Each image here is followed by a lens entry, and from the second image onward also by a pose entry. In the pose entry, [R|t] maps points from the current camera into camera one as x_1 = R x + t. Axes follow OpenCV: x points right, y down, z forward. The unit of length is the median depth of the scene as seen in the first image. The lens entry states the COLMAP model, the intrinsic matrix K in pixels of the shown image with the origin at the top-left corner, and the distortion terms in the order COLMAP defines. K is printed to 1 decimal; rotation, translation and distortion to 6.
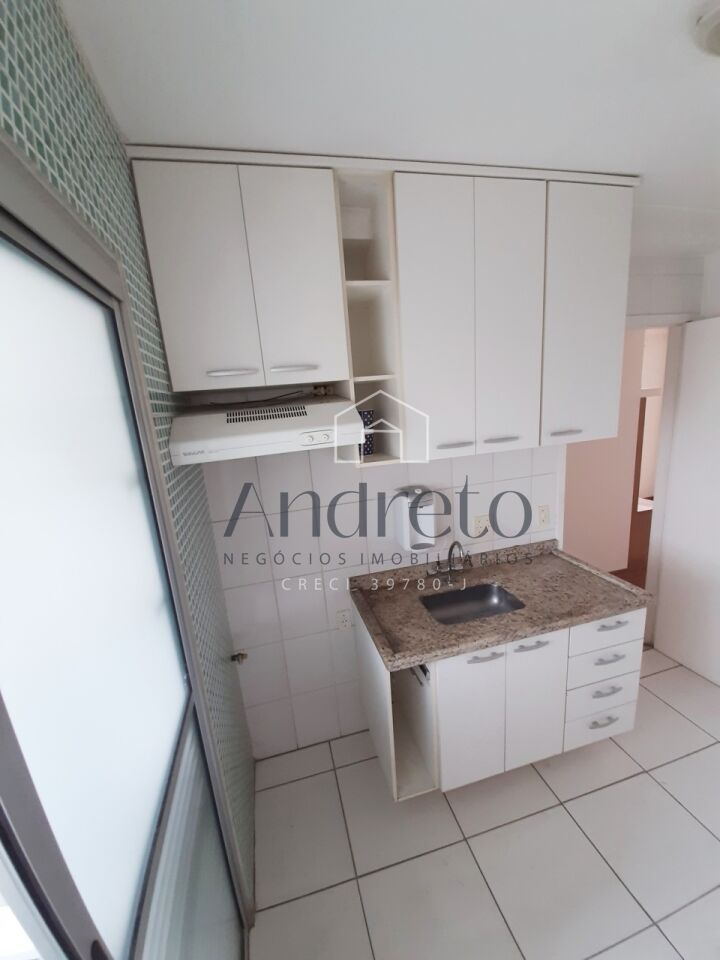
lens RADIAL K [[375.1, 0, 354.3], [0, 375.1, 486.2], [0, 0, 1]] dist [0.022827, -0.017541]
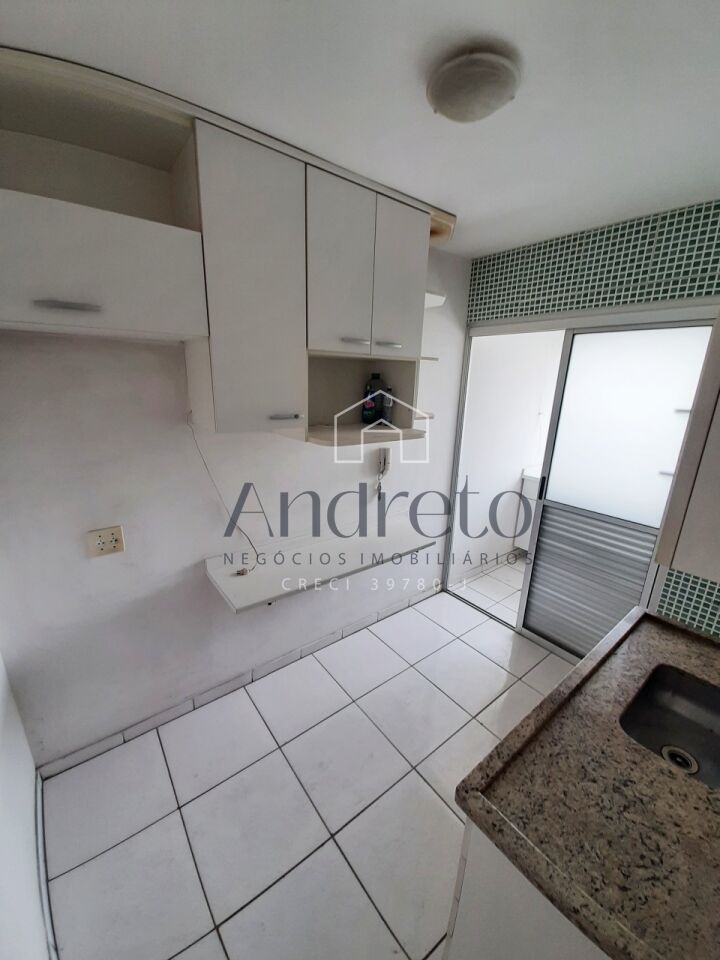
lens RADIAL K [[375.1, 0, 354.3], [0, 375.1, 486.2], [0, 0, 1]] dist [0.022827, -0.017541]
pose [[-0.919320, 0.156452, -0.361072, 1.067640], [-0.046481, 0.867971, 0.494434, -0.329439], [0.390756, 0.471326, -0.790672, 1.185415]]
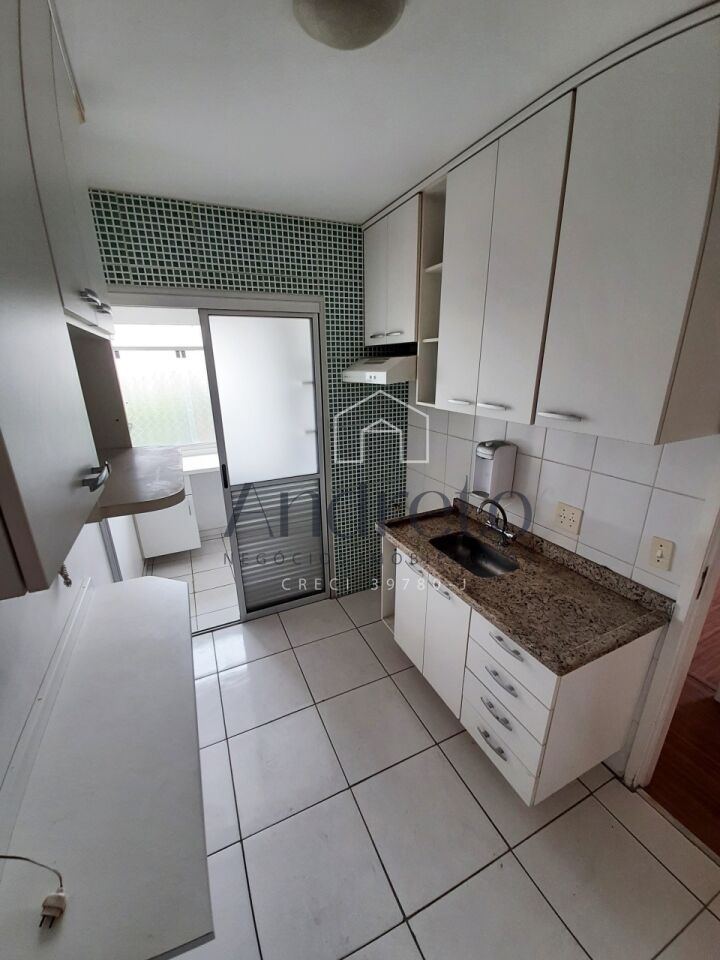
lens RADIAL K [[375.1, 0, 354.3], [0, 375.1, 486.2], [0, 0, 1]] dist [0.022827, -0.017541]
pose [[0.190149, 0.383966, -0.903556, 1.259334], [-0.214638, 0.914342, 0.343380, -0.186481], [0.958005, 0.128644, 0.256275, 0.400838]]
